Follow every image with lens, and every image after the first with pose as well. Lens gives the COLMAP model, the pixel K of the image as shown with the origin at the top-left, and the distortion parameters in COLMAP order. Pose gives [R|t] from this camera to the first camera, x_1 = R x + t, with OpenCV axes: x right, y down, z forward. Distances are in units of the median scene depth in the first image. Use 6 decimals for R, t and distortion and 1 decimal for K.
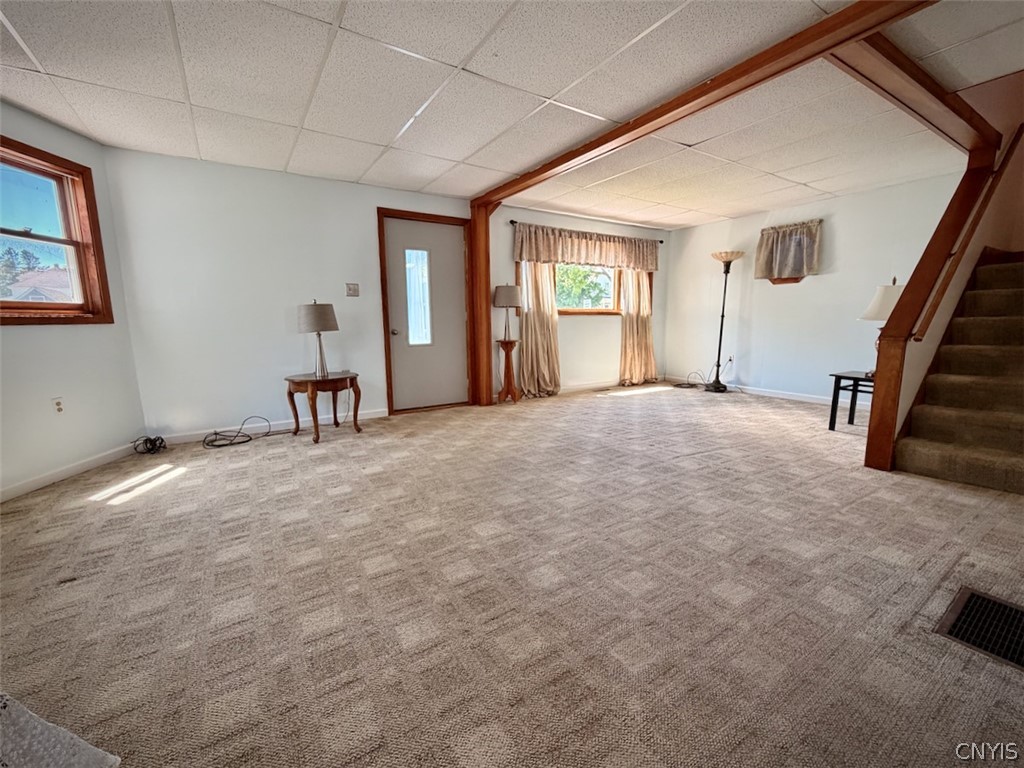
lens RADIAL K [[418.3, 0, 521.5], [0, 418.3, 387.6], [0, 0, 1]] dist [0.001005, -0.000040]
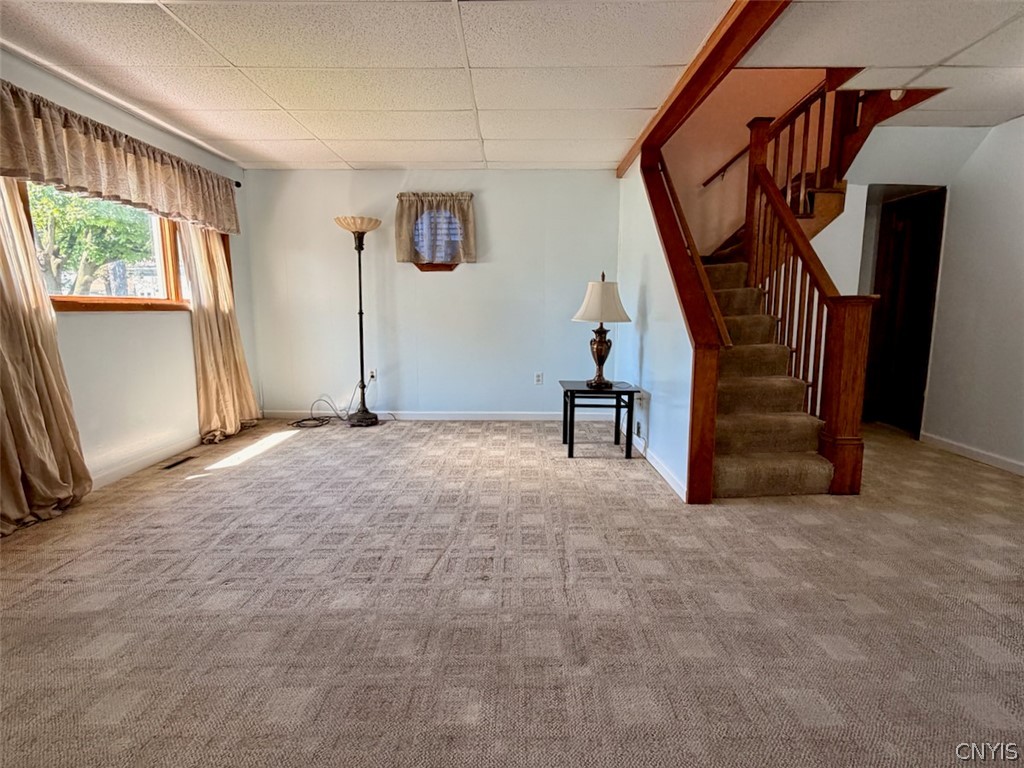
lens RADIAL K [[523.7, 0, 511.5], [0, 523.7, 385.2], [0, 0, 1]] dist [0.000936, -0.001350]
pose [[0.561952, -0.110980, 0.819691, -0.091235], [0.129963, 0.990497, 0.045008, -0.066245], [-0.816896, 0.081237, 0.571035, 0.351561]]
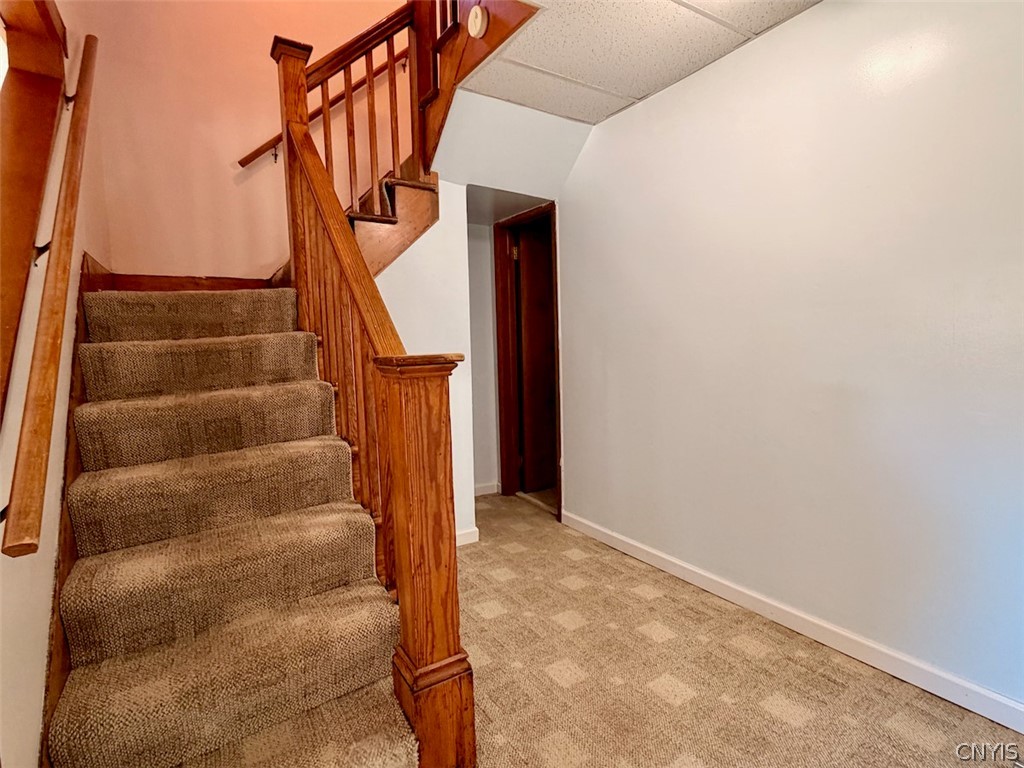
lens RADIAL K [[523.7, 0, 512.0], [0, 523.7, 382.0], [0, 0, 1]] dist [0.000936, -0.001350]
pose [[0.013027, -0.070496, 0.997427, 0.299117], [0.185205, 0.980422, 0.066876, -0.082978], [-0.982614, 0.183857, 0.025828, 0.317483]]
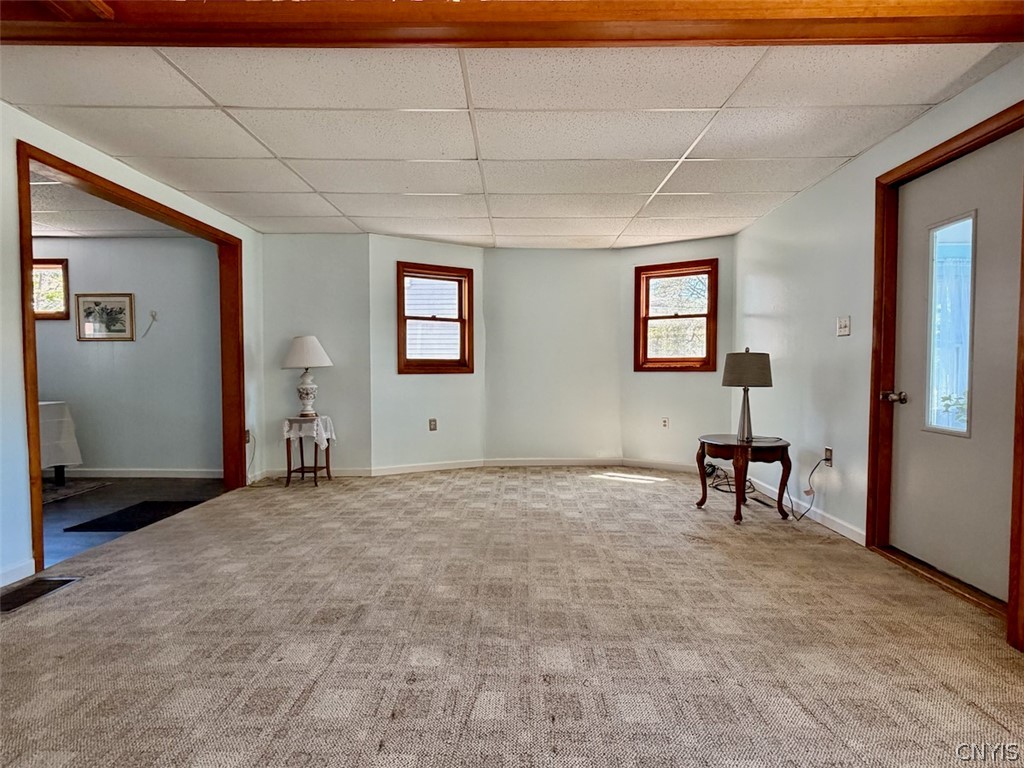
lens RADIAL K [[523.7, 0, 519.0], [0, 523.7, 386.9], [0, 0, 1]] dist [0.000936, -0.001350]
pose [[-0.558527, 0.043338, -0.828354, 0.396423], [-0.128578, 0.982040, 0.138074, -0.140609], [0.819461, 0.183626, -0.542923, 0.774856]]
